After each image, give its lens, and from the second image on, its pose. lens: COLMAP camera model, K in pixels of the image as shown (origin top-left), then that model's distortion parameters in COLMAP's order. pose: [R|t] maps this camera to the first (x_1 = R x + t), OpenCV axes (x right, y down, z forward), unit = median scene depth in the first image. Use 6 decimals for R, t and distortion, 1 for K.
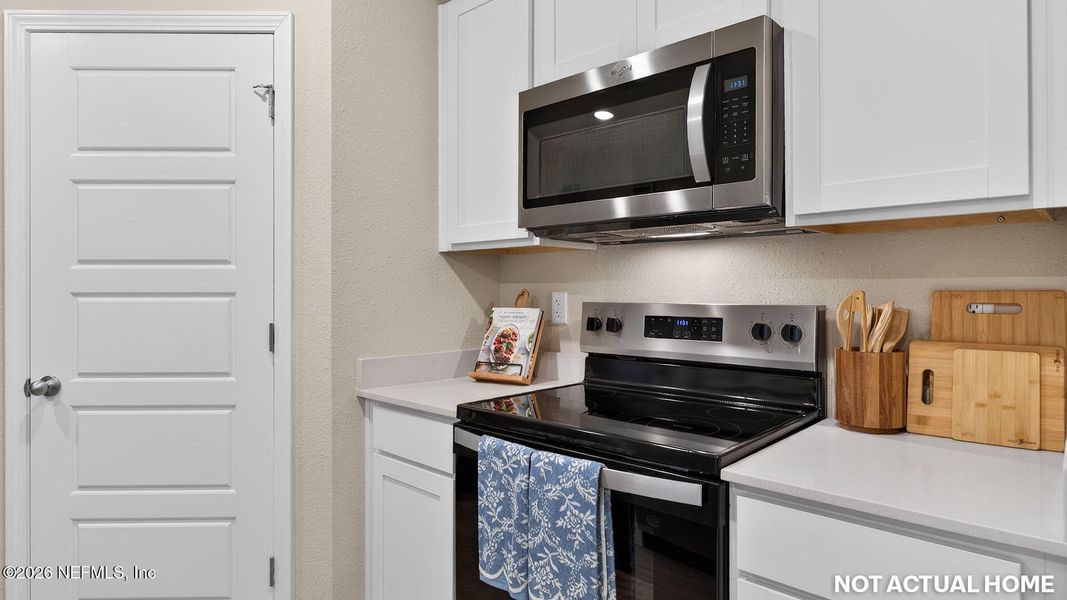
lens RADIAL K [[596.3, 0, 533.5], [0, 596.3, 300.0], [0, 0, 1]] dist [0.001013, 0.000325]
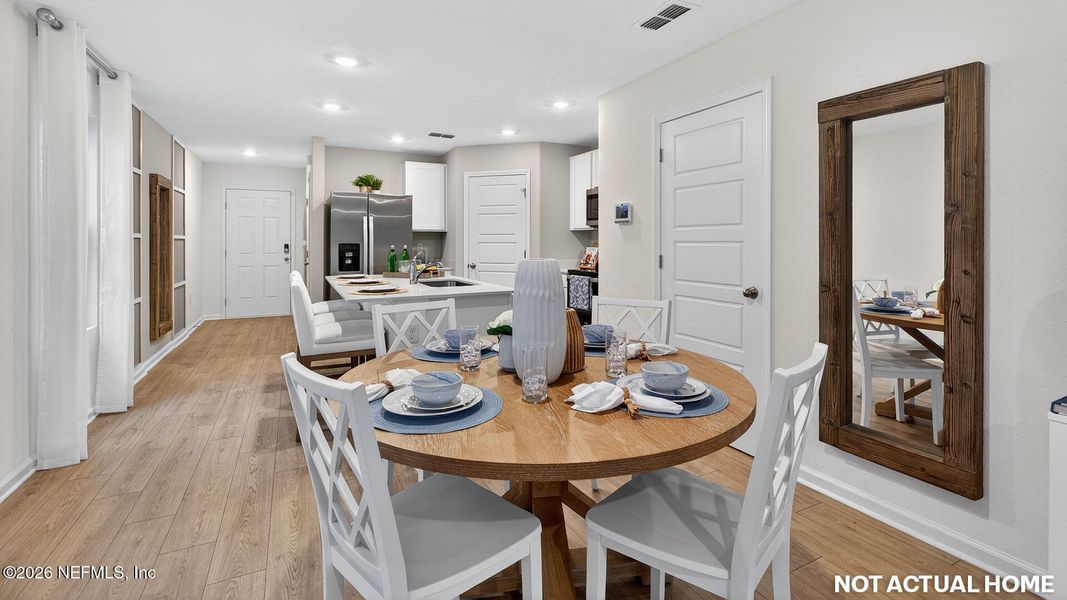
lens RADIAL K [[477.2, 0, 536.7], [0, 477.2, 245.0], [0, 0, 1]] dist [-0.010106, 0.000061]
pose [[0.940973, 0.003537, -0.338463, 0.784412], [-0.006503, 0.999950, -0.007629, 0.031109], [0.338419, 0.009380, 0.940949, -2.175448]]
